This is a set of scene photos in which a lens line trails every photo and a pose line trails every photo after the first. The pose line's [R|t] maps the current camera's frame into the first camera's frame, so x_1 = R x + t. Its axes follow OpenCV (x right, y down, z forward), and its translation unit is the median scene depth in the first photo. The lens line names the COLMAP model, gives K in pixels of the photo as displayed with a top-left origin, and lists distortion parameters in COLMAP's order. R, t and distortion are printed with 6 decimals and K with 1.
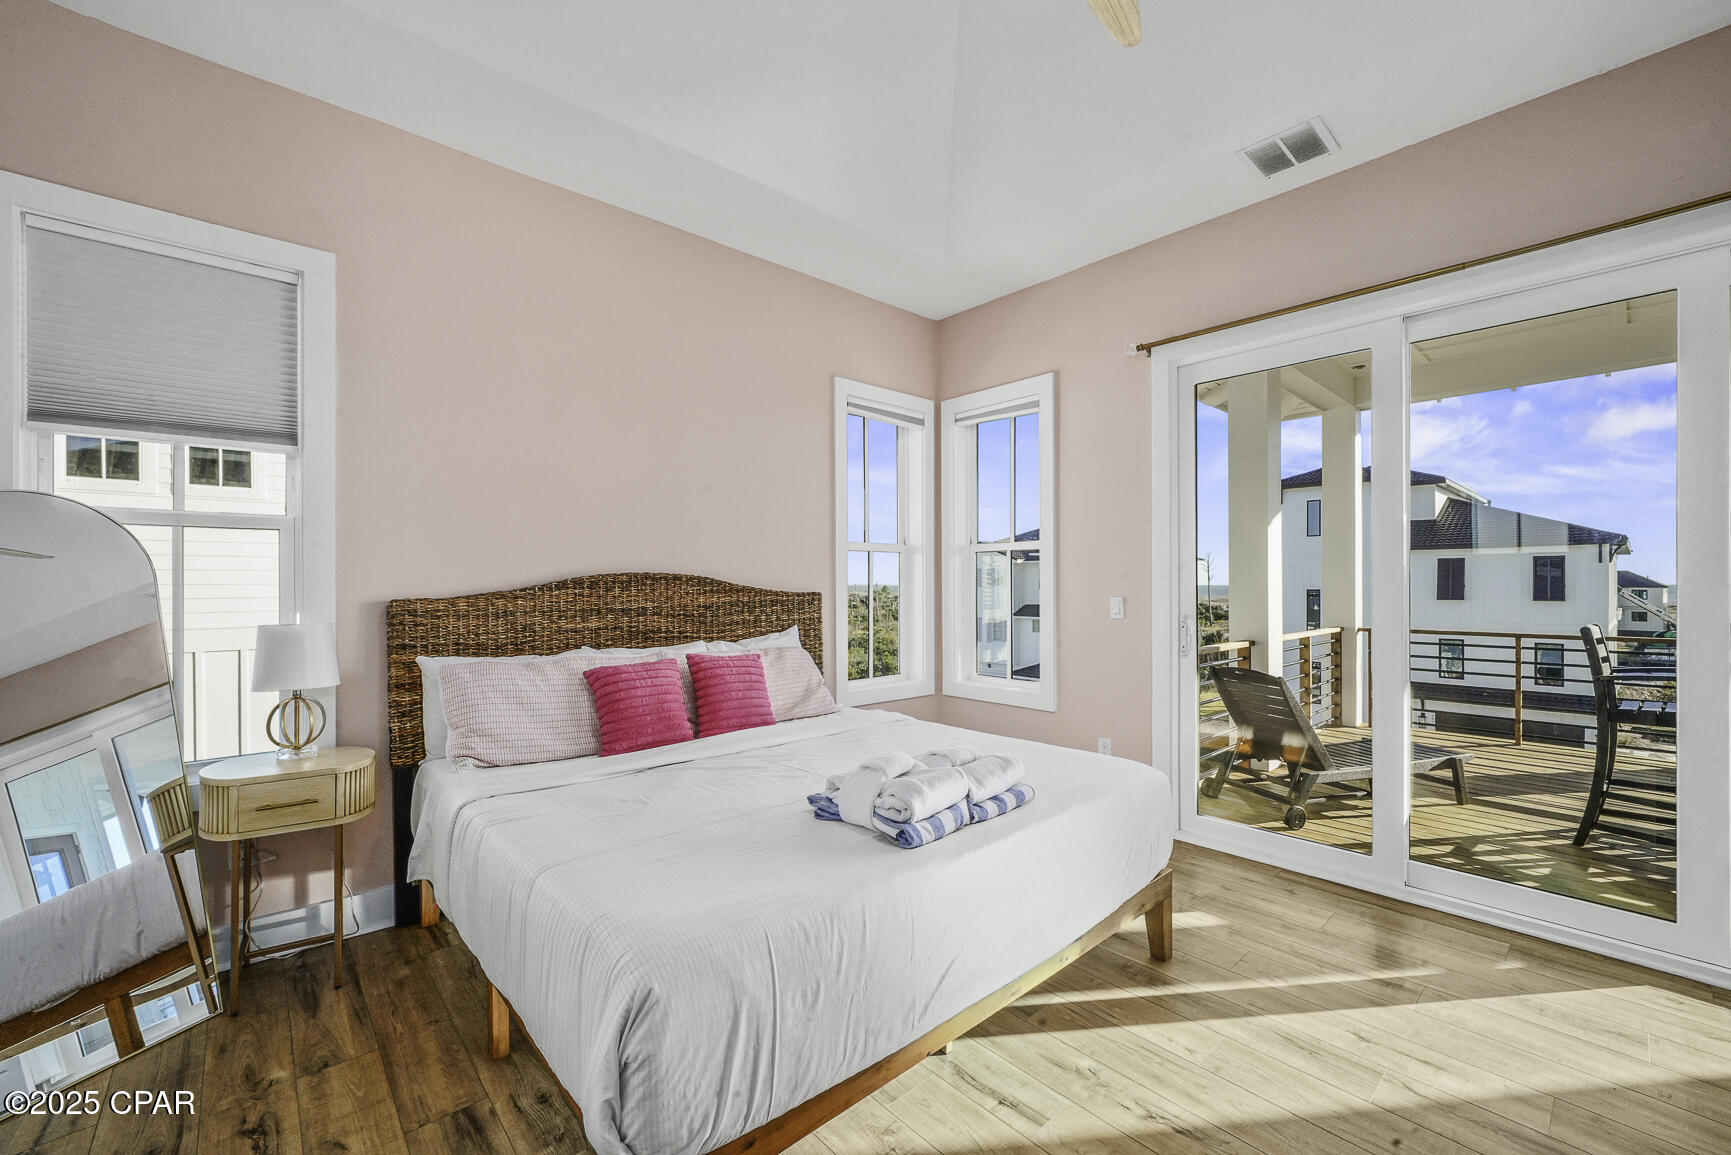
lens RADIAL K [[721.8, 0, 842.1], [0, 721.8, 572.6], [0, 0, 1]] dist [-0.005245, 0.000908]
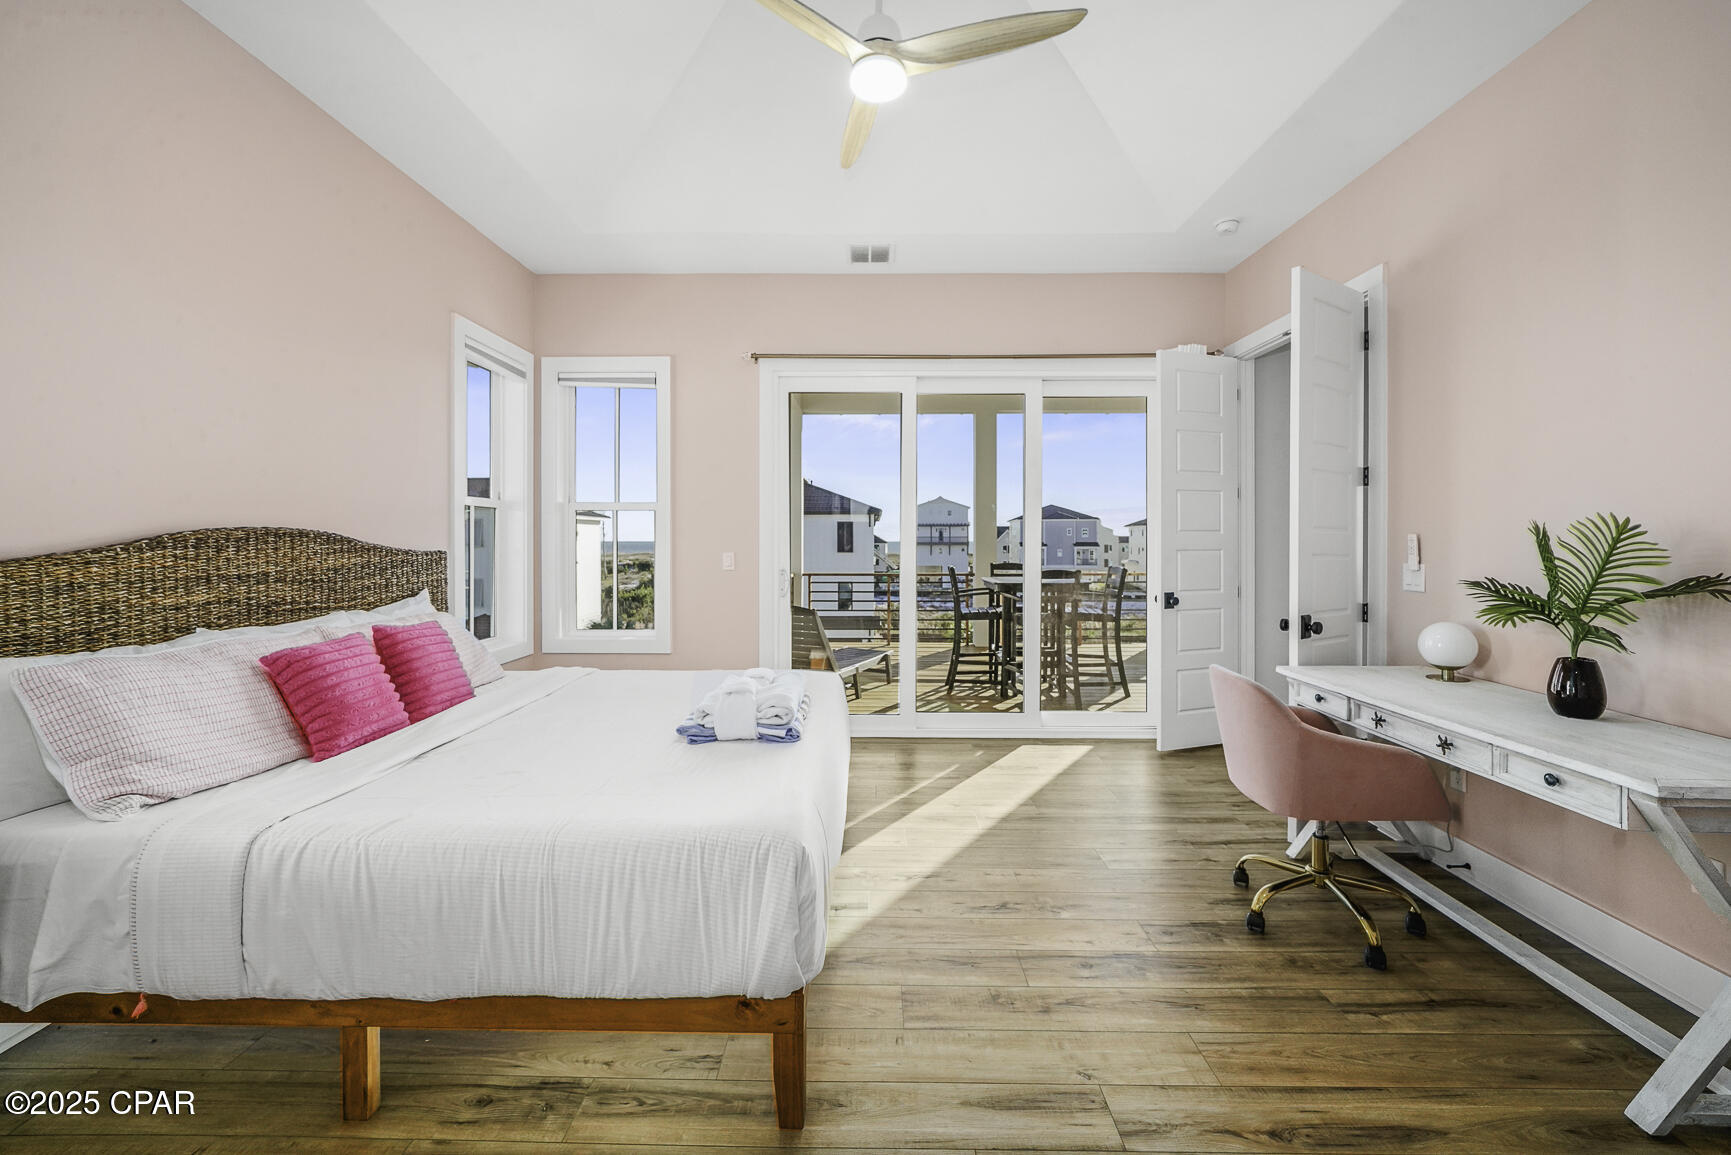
lens RADIAL K [[721.8, 0, 880.3], [0, 721.8, 519.6], [0, 0, 1]] dist [-0.005245, 0.000908]
pose [[0.647031, 0.024066, 0.762084, -0.444235], [-0.015075, 0.999710, -0.018772, -0.003399], [-0.762315, 0.000658, 0.647206, 0.008291]]
